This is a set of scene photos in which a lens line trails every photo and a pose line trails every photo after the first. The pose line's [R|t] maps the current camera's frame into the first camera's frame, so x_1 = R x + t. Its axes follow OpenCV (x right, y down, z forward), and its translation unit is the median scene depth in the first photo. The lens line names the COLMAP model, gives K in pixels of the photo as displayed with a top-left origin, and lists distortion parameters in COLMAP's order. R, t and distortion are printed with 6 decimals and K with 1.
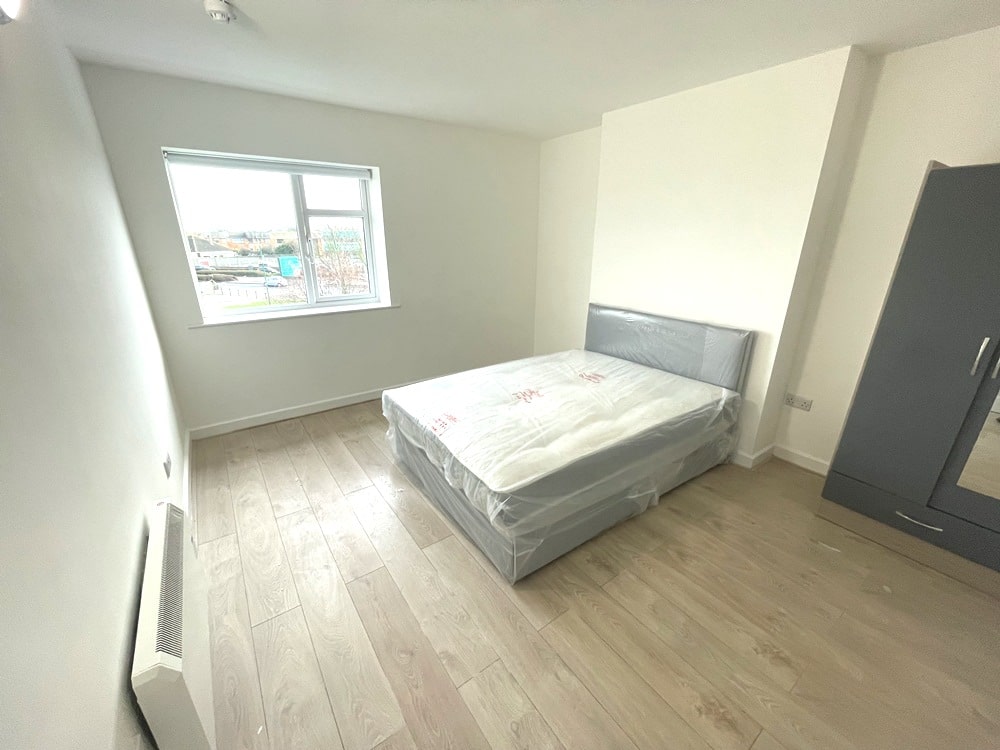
lens RADIAL K [[405.2, 0, 500.0], [0, 405.2, 375.0], [0, 0, 1]] dist [-0.001734, -0.000108]
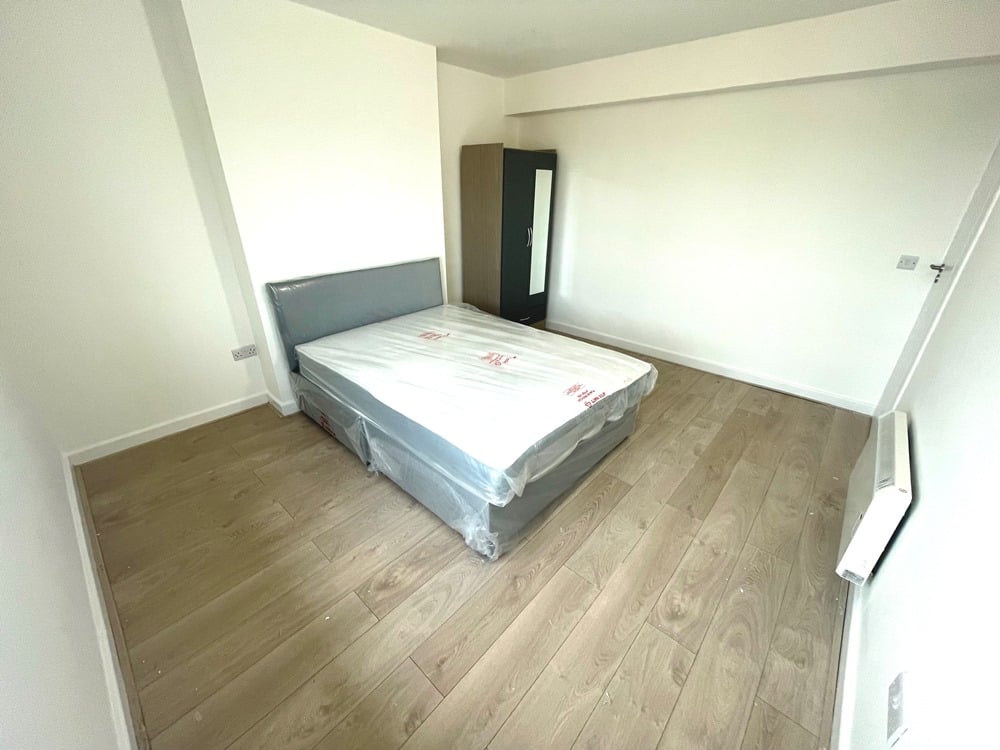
lens RADIAL K [[405.2, 0, 500.0], [0, 405.2, 375.0], [0, 0, 1]] dist [-0.001734, -0.000108]
pose [[-0.214997, -0.422515, 0.880487, -0.963942], [0.315753, 0.823076, 0.472066, -0.447078], [-0.924162, 0.379509, -0.043548, 1.284074]]
